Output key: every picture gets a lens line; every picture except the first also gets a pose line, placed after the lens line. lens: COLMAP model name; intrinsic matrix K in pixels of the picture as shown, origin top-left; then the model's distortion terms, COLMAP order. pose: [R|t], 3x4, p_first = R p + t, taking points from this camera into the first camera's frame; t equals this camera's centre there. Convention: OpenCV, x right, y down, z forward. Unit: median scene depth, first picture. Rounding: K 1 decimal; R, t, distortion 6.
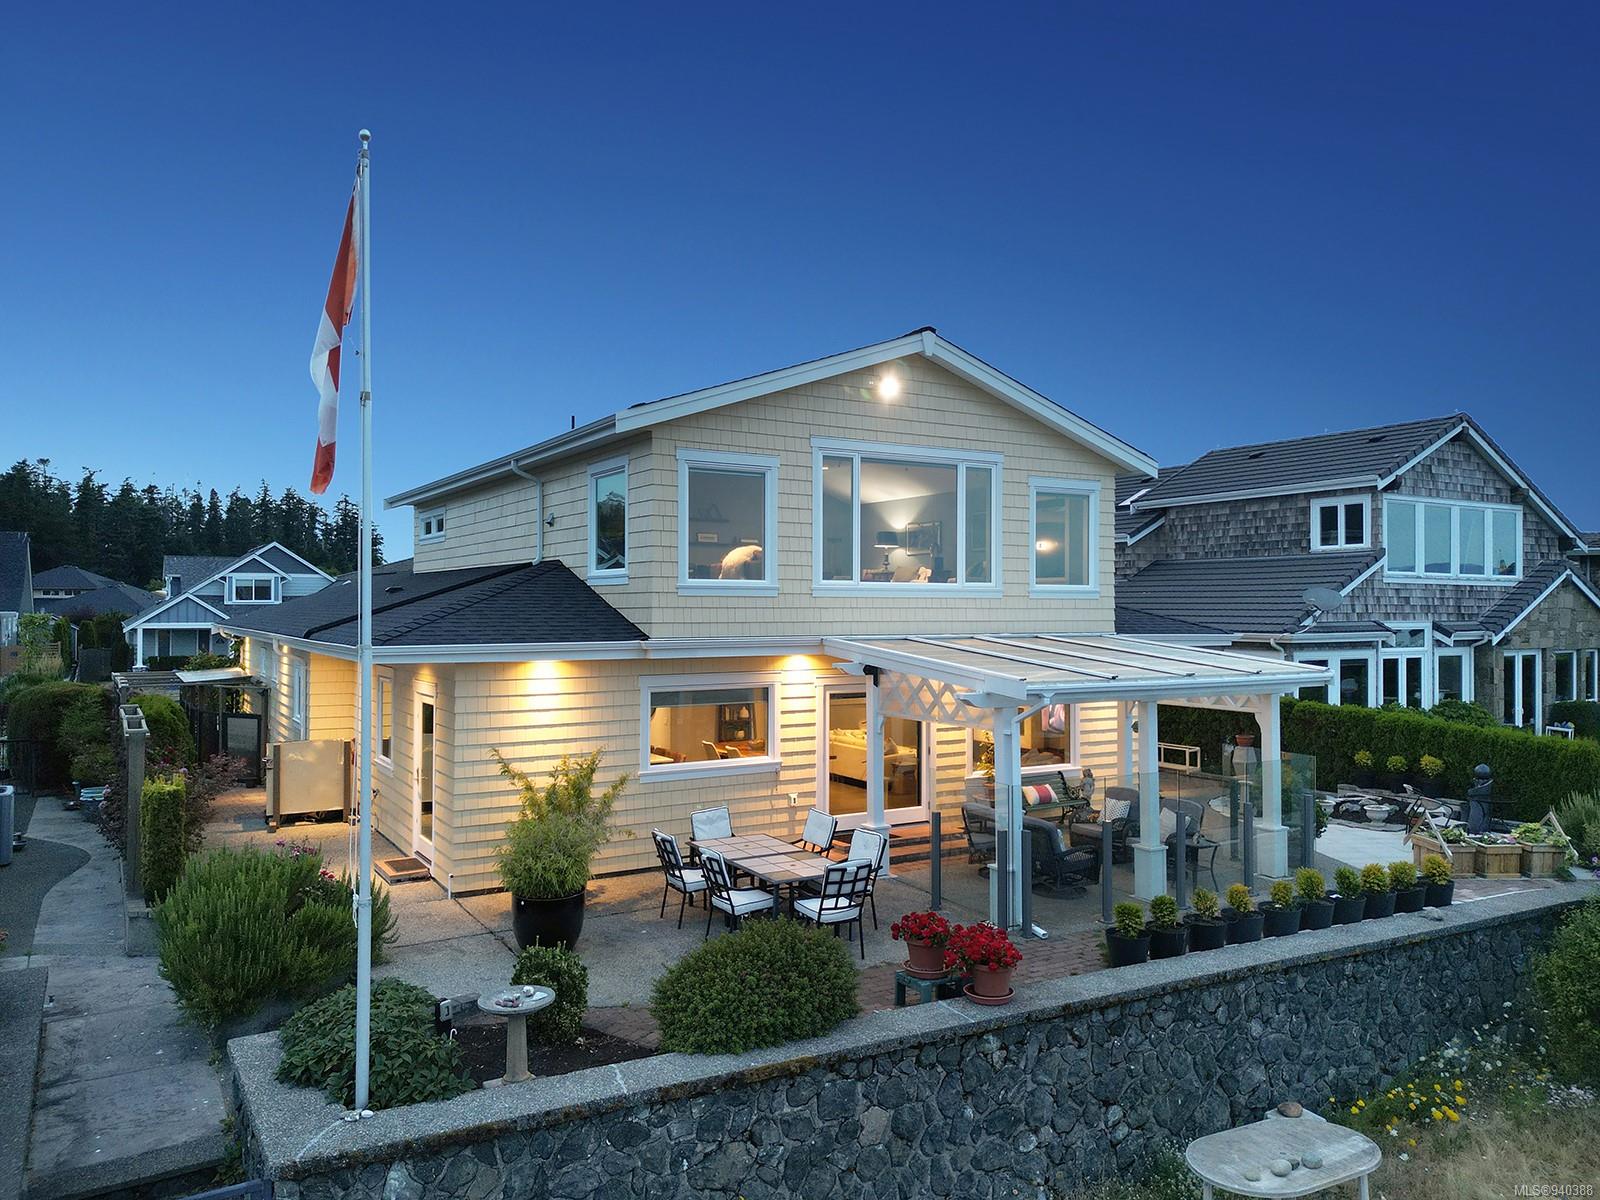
lens RADIAL K [[1133.4, 0, 800.0], [0, 1133.4, 600.0], [0, 0, 1]] dist [0.033562, -0.003450]
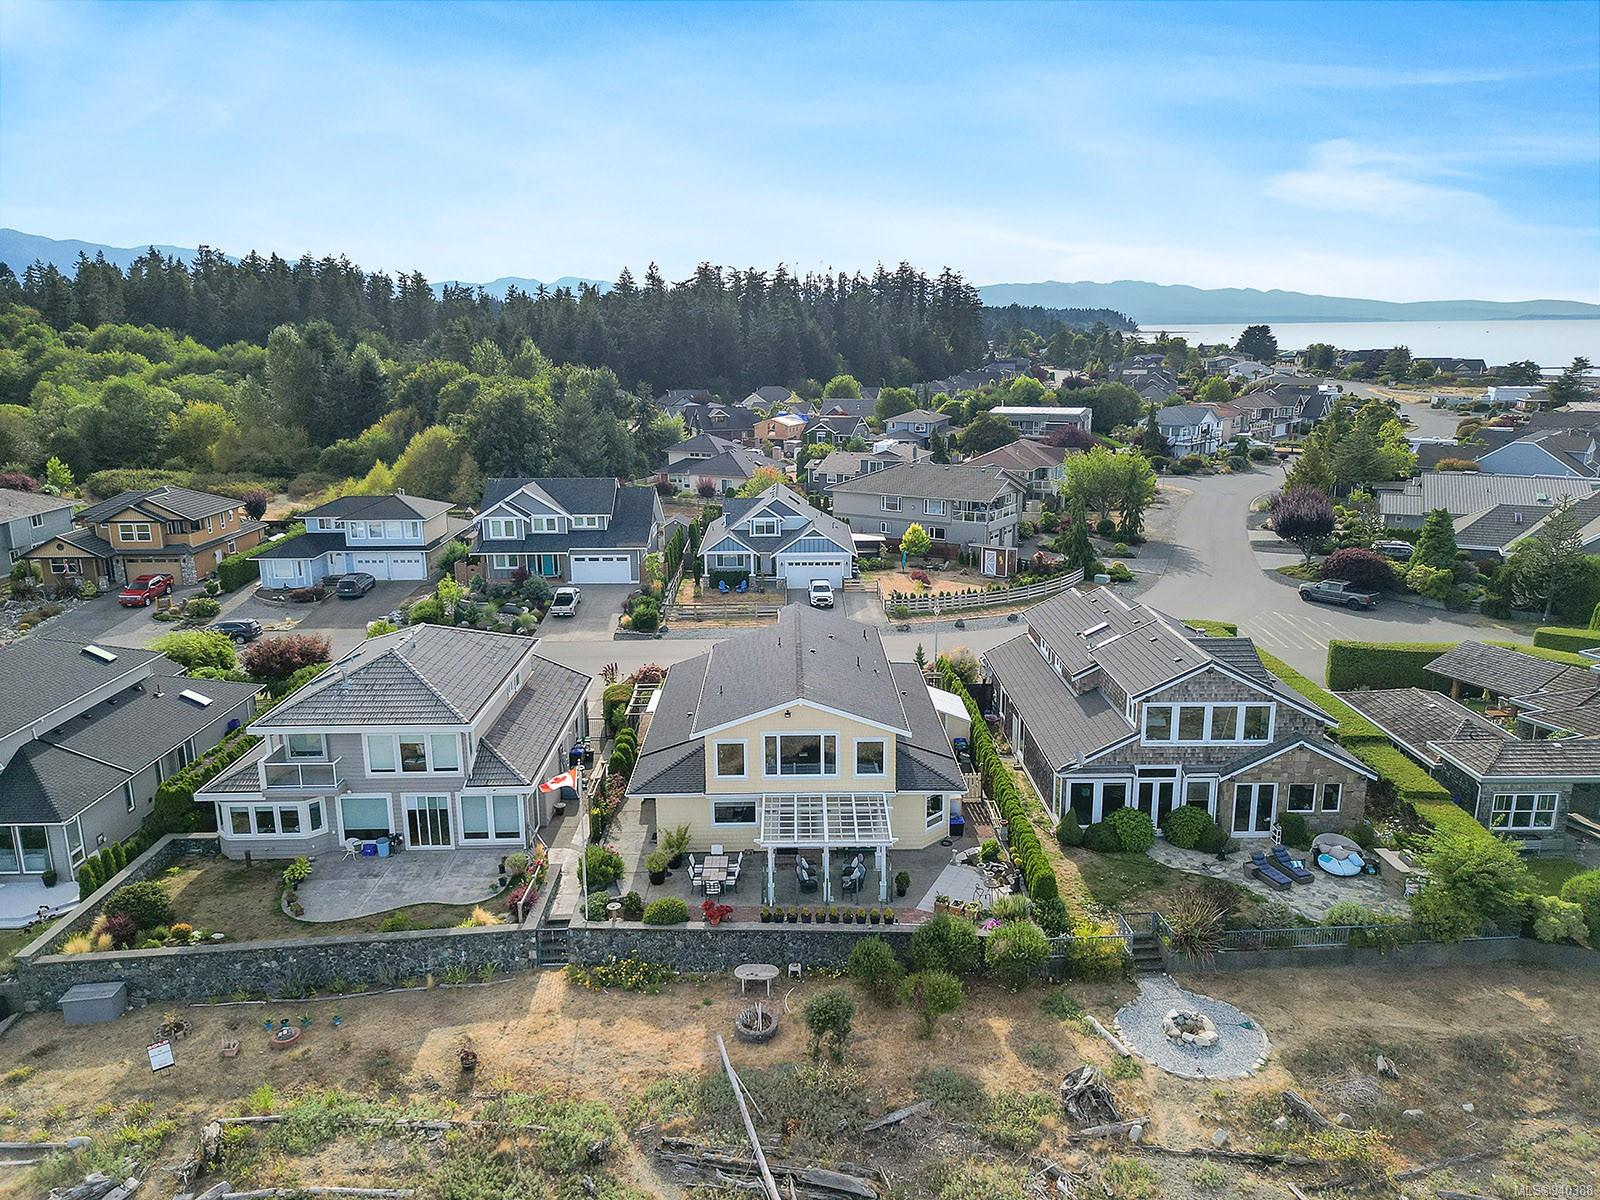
lens RADIAL K [[1133.4, 0, 800.0], [0, 1133.4, 600.0], [0, 0, 1]] dist [0.033562, -0.003450]
pose [[0.860760, 0.106004, -0.497851, 0.910072], [0.016873, 0.971595, 0.236047, -0.695930], [0.508731, -0.211580, 0.834522, -0.824366]]
